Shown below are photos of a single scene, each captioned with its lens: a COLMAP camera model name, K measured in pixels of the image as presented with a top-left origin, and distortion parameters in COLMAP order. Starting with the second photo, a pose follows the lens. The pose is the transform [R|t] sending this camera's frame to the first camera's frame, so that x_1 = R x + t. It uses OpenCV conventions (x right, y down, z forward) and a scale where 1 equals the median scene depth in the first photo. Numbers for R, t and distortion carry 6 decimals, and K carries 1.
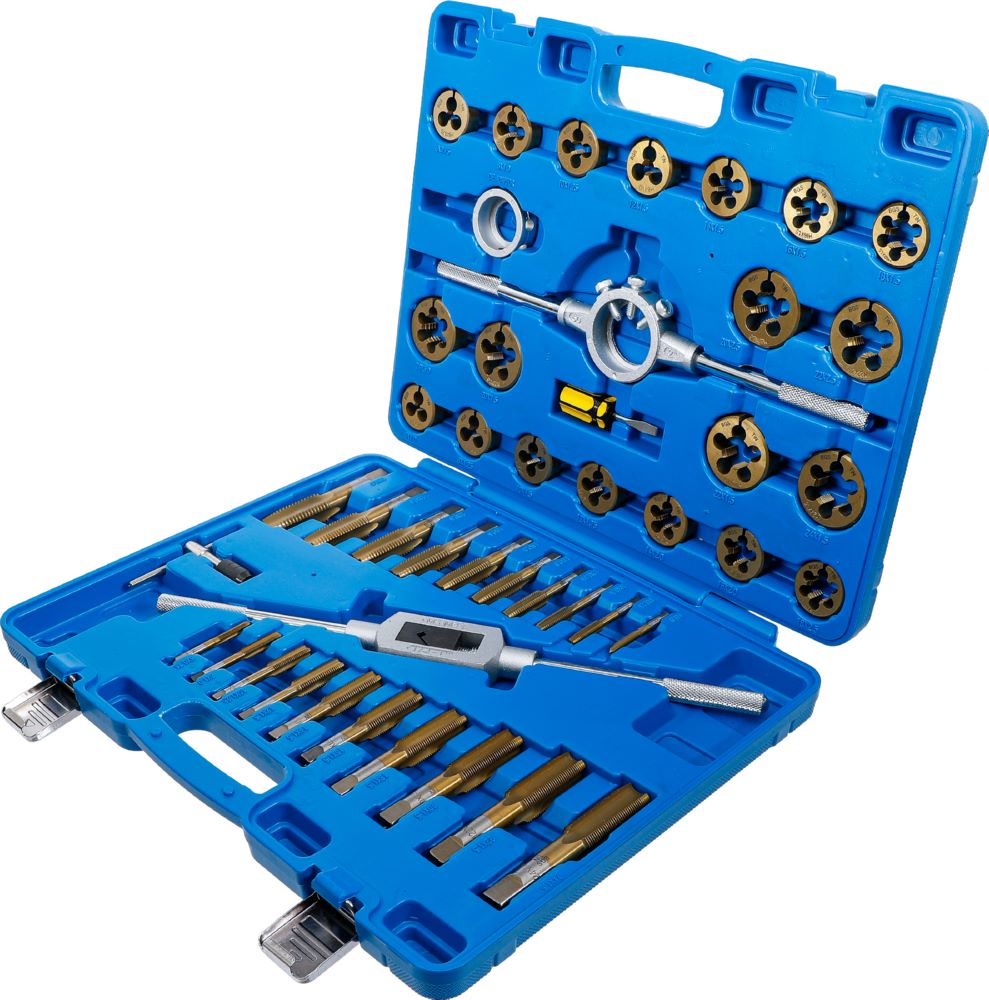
lens RADIAL K [[1439.7, 0, 494.5], [0, 1439.7, 500.0], [0, 0, 1]] dist [-0.008444, -0.180153]
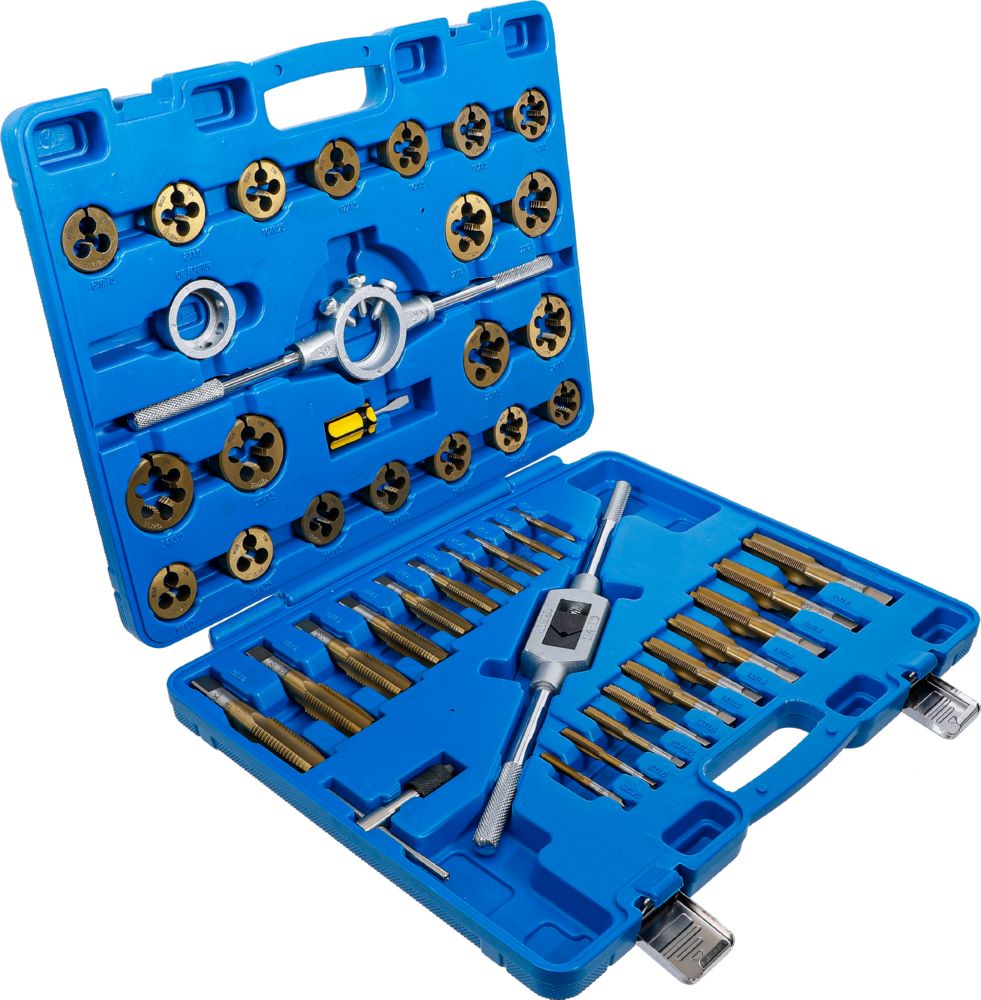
lens RADIAL K [[1397.6, 0, 490.5], [0, 1397.6, 500.0], [0, 0, 1]] dist [-0.063024, 0.039337]
pose [[-0.005375, -0.504335, 0.863492, -0.841578], [0.496139, 0.748383, 0.440192, -0.429291], [-0.868227, 0.430778, 0.246197, 0.761349]]
